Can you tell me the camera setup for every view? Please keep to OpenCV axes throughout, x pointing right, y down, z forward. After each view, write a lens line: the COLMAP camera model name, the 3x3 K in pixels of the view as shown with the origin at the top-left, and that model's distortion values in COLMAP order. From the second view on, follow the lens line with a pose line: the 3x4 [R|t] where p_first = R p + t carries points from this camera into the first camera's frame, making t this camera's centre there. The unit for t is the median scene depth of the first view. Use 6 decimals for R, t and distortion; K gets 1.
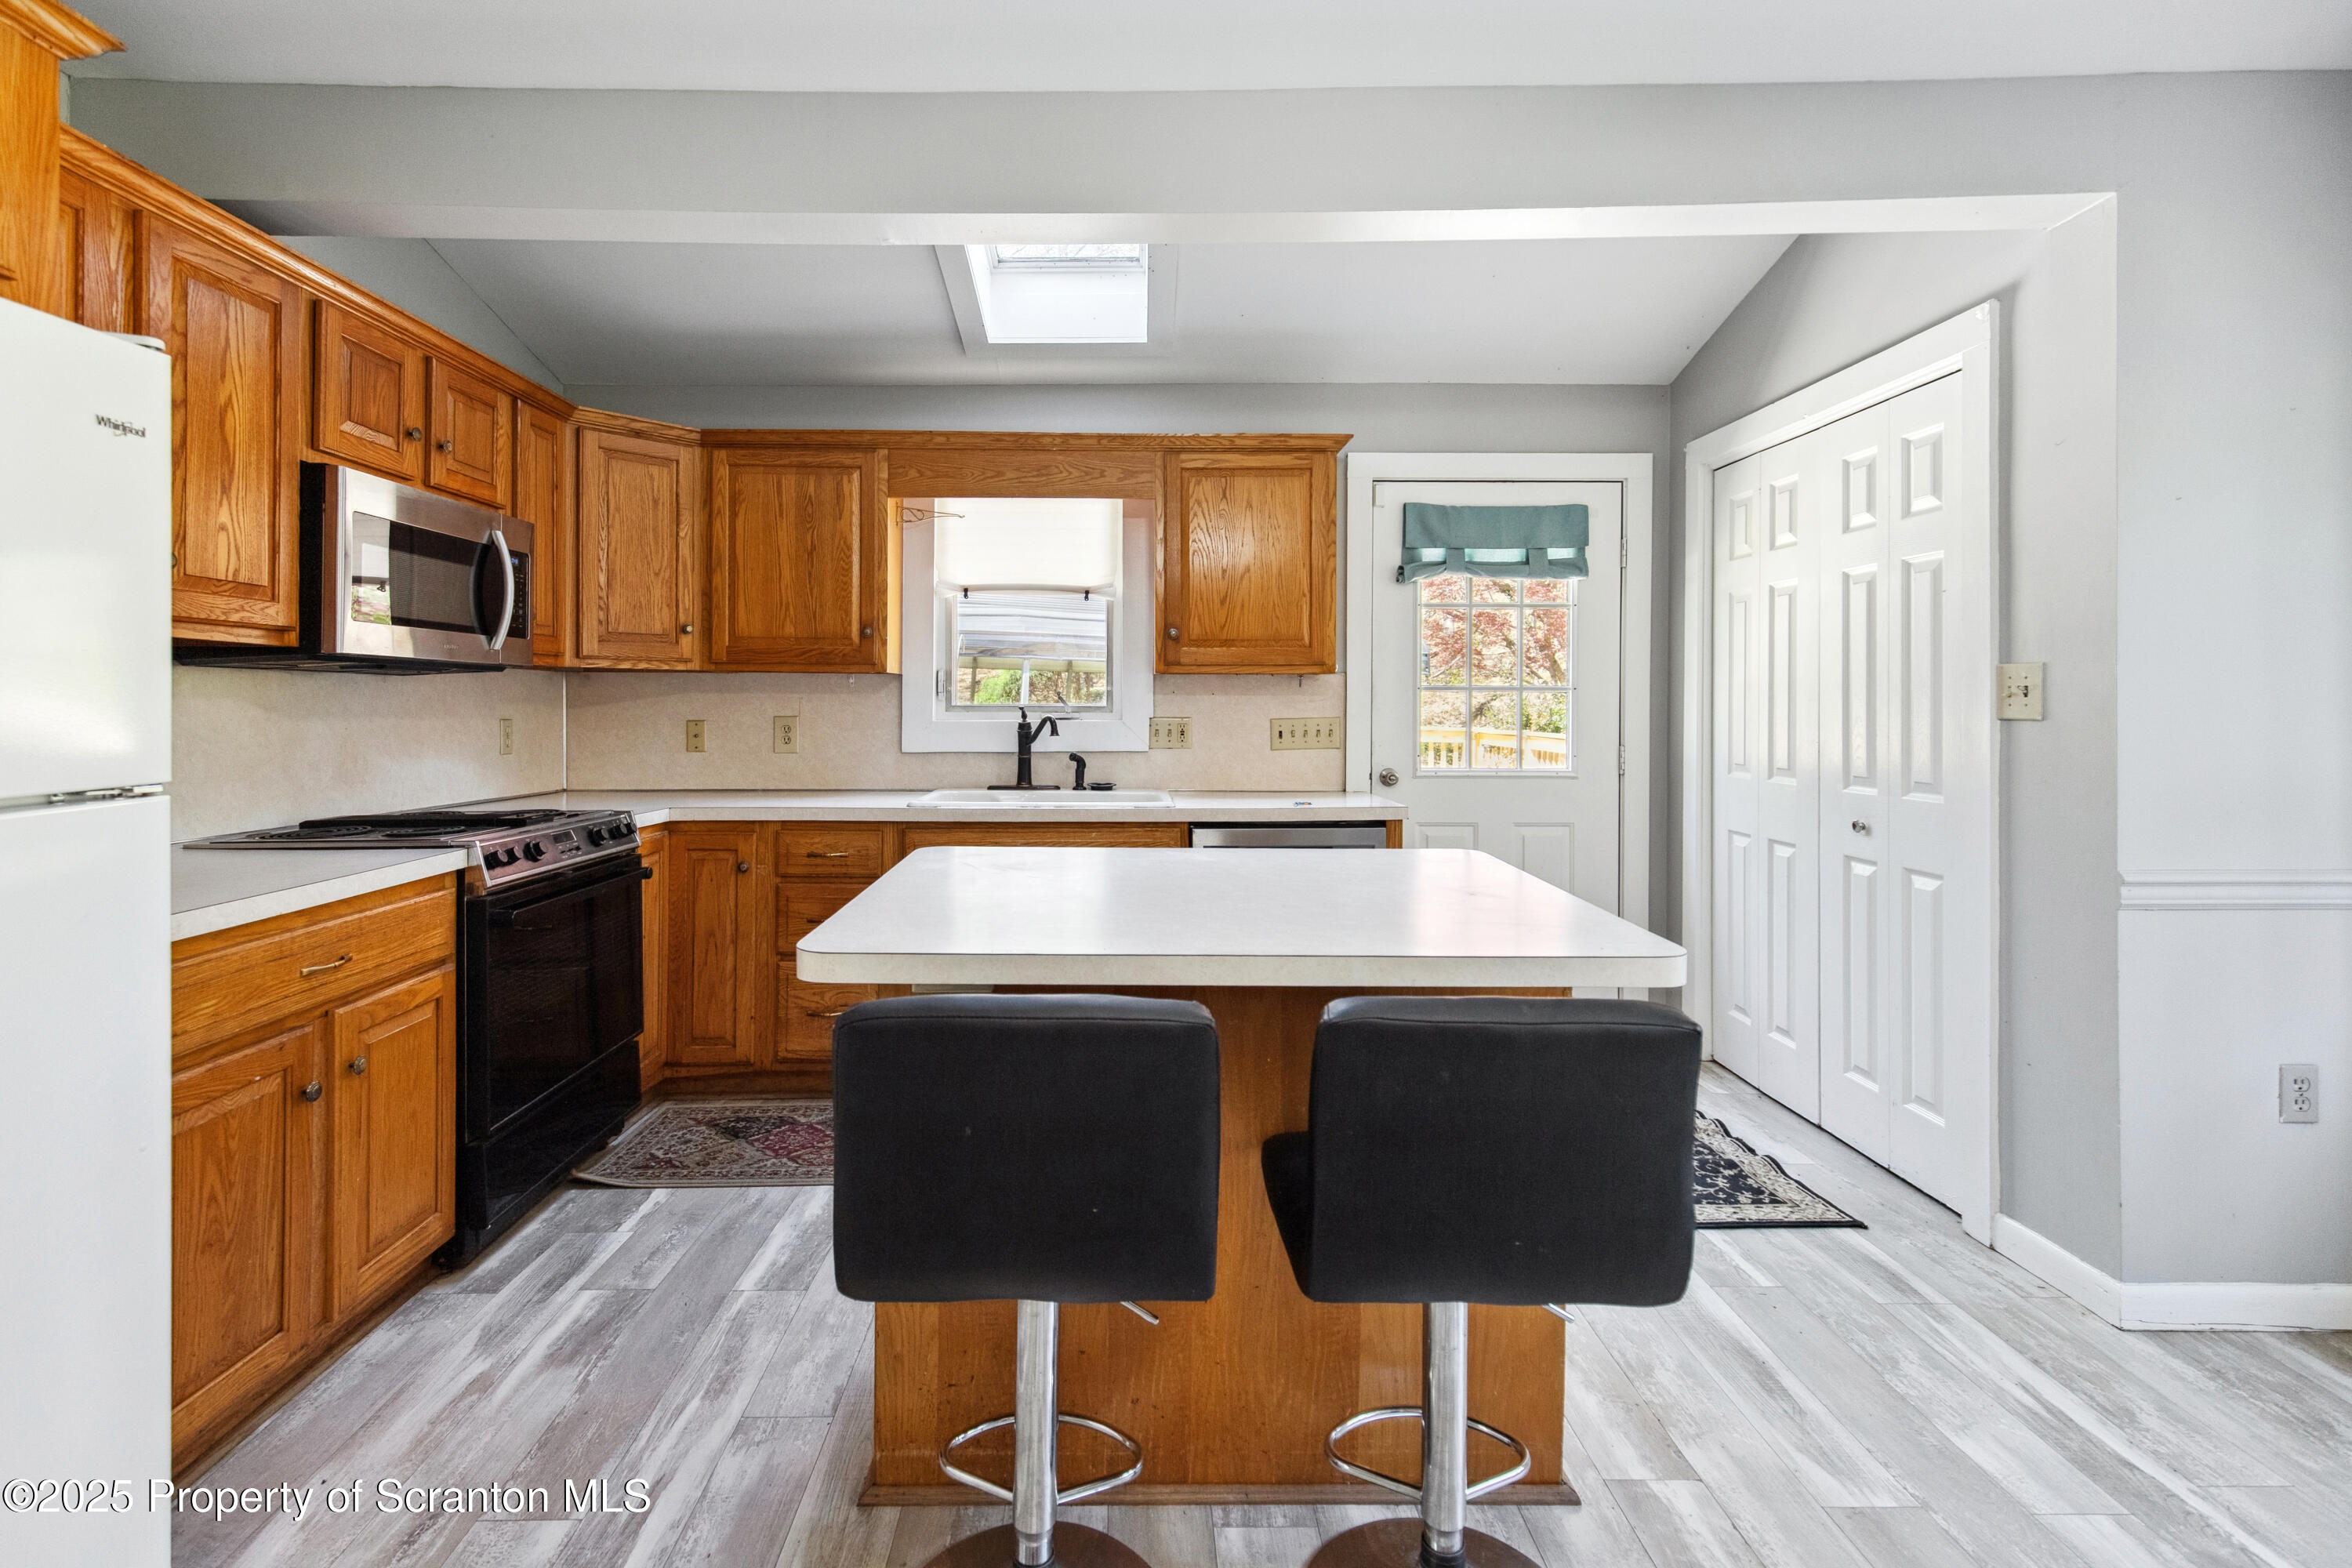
lens RADIAL K [[1109.8, 0, 1132.4], [0, 1109.8, 693.3], [0, 0, 1]] dist [0.005933, -0.000143]
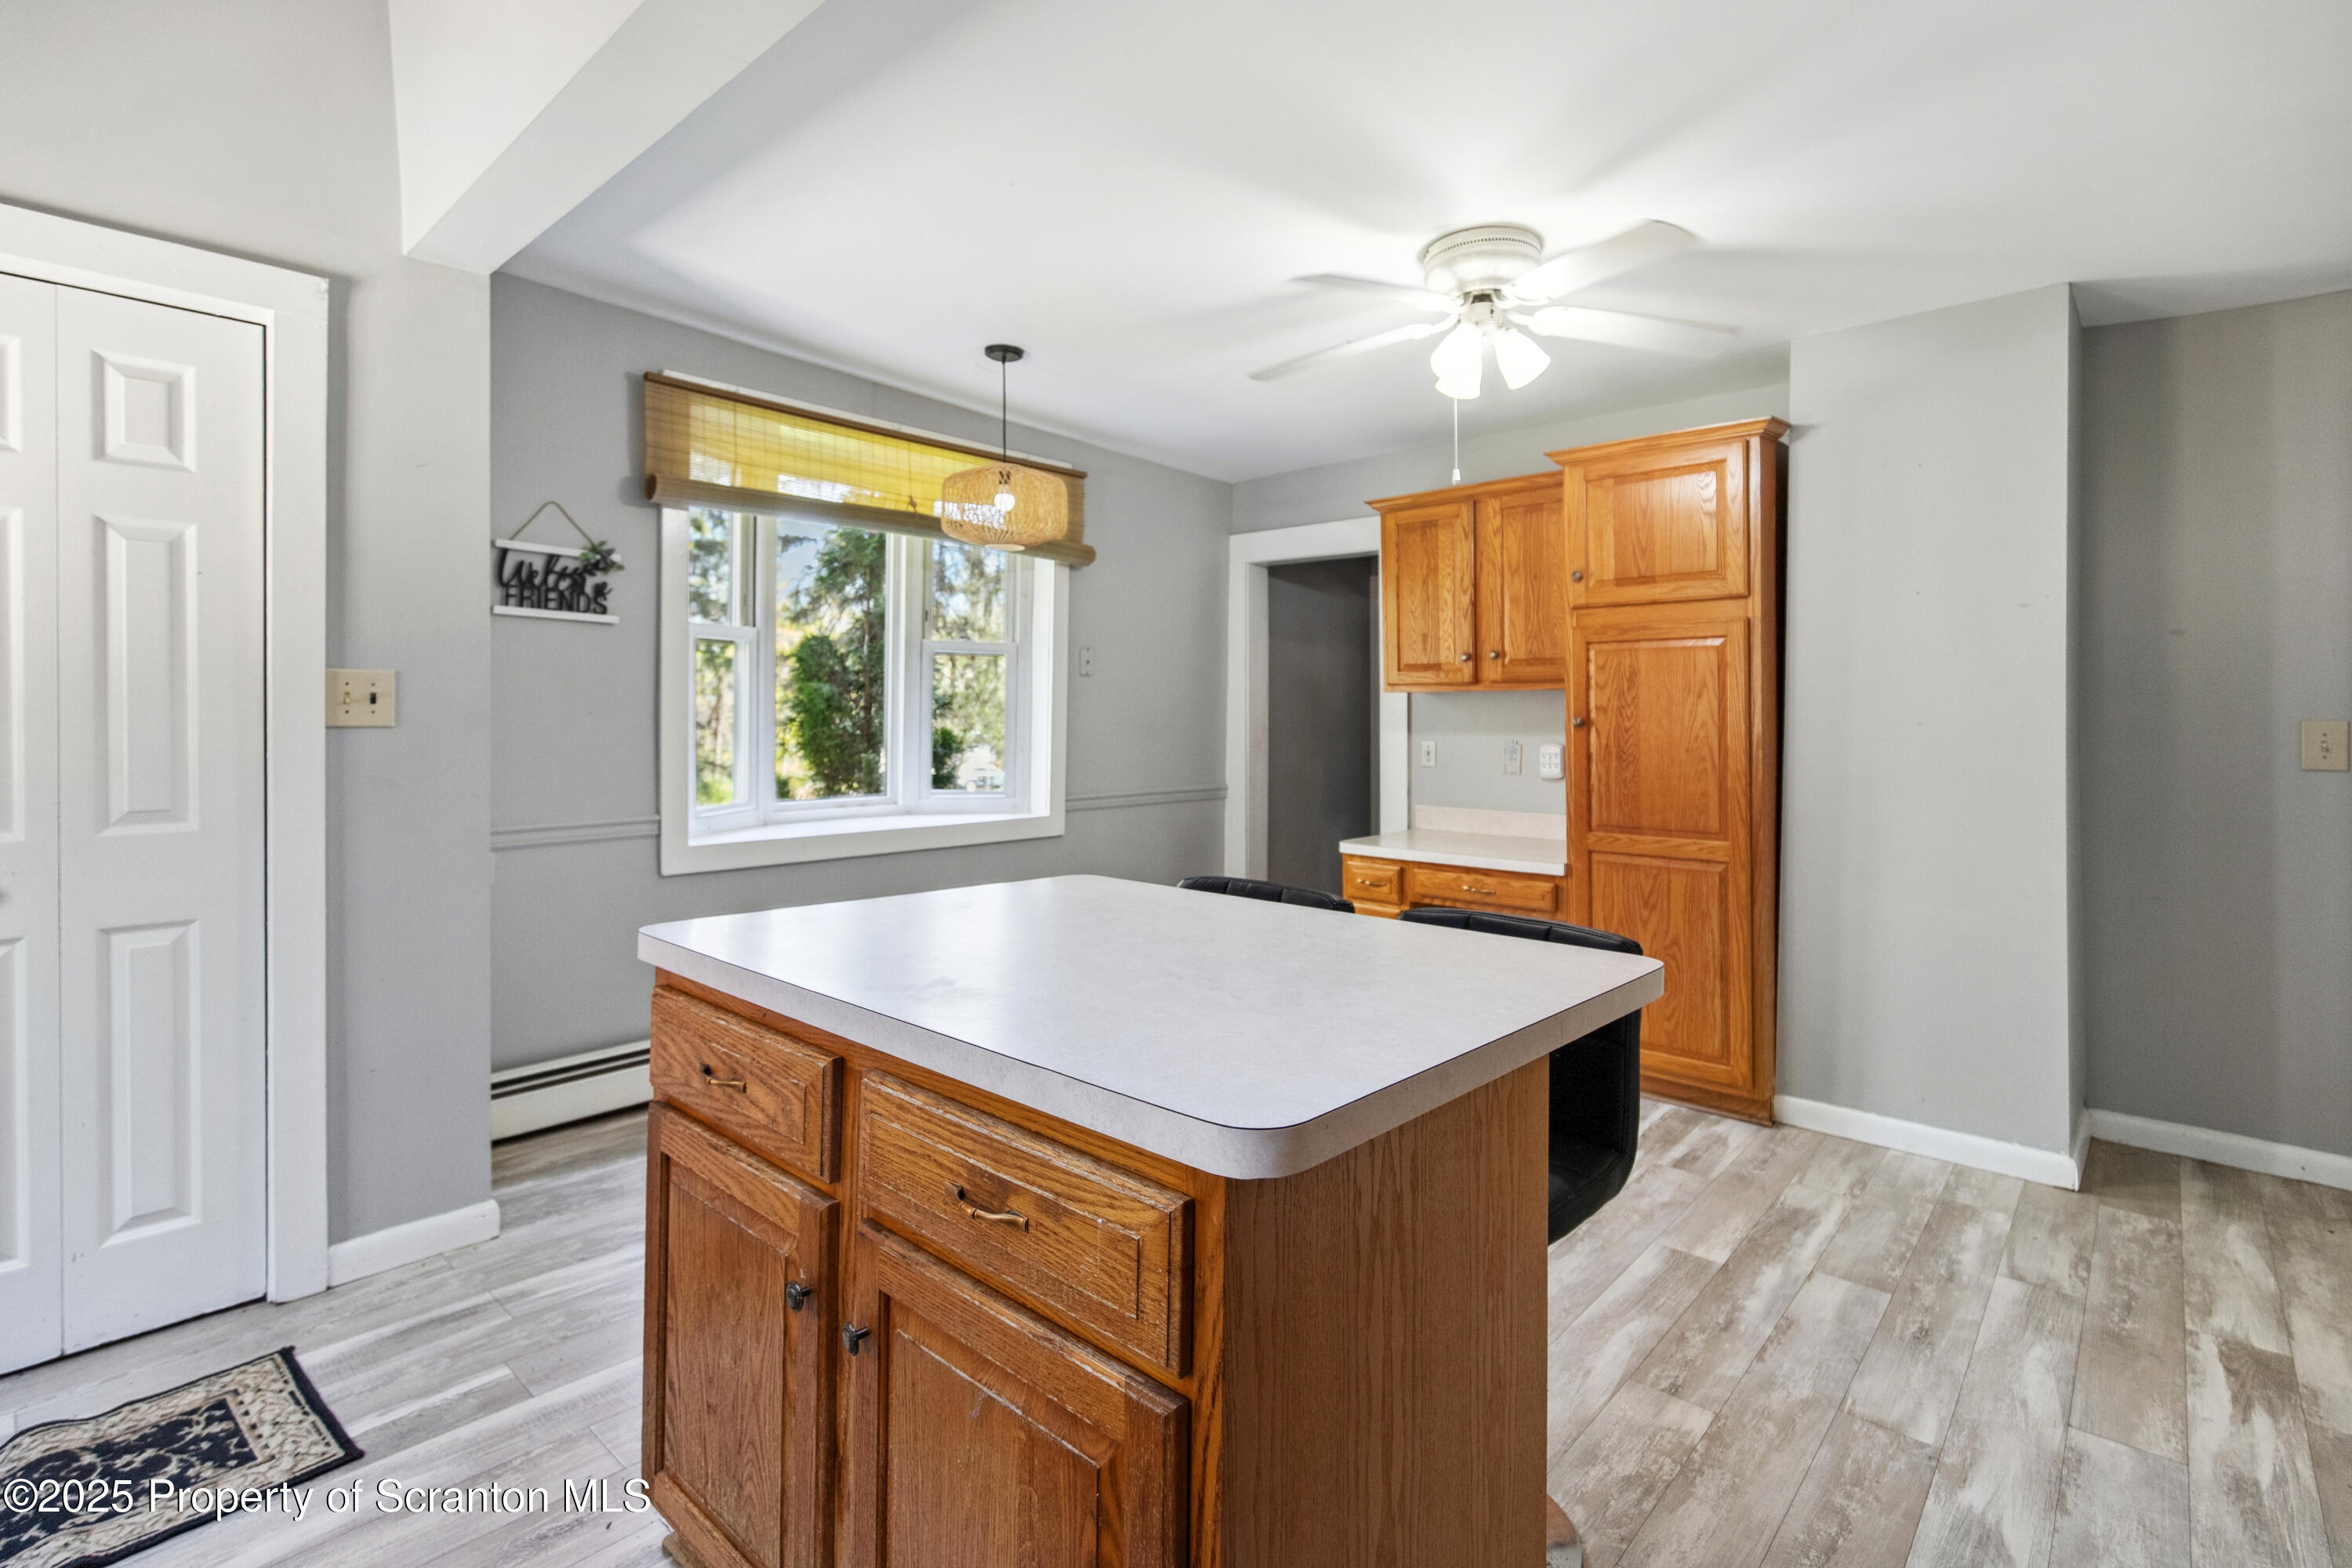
lens RADIAL K [[1109.8, 0, 1119.2], [0, 1109.8, 719.1], [0, 0, 1]] dist [0.005933, -0.000143]
pose [[-0.711623, -0.007745, 0.702519, -0.365157], [-0.011167, 0.999938, -0.000288, 0.009355], [-0.702473, -0.008051, -0.711665, 1.208676]]
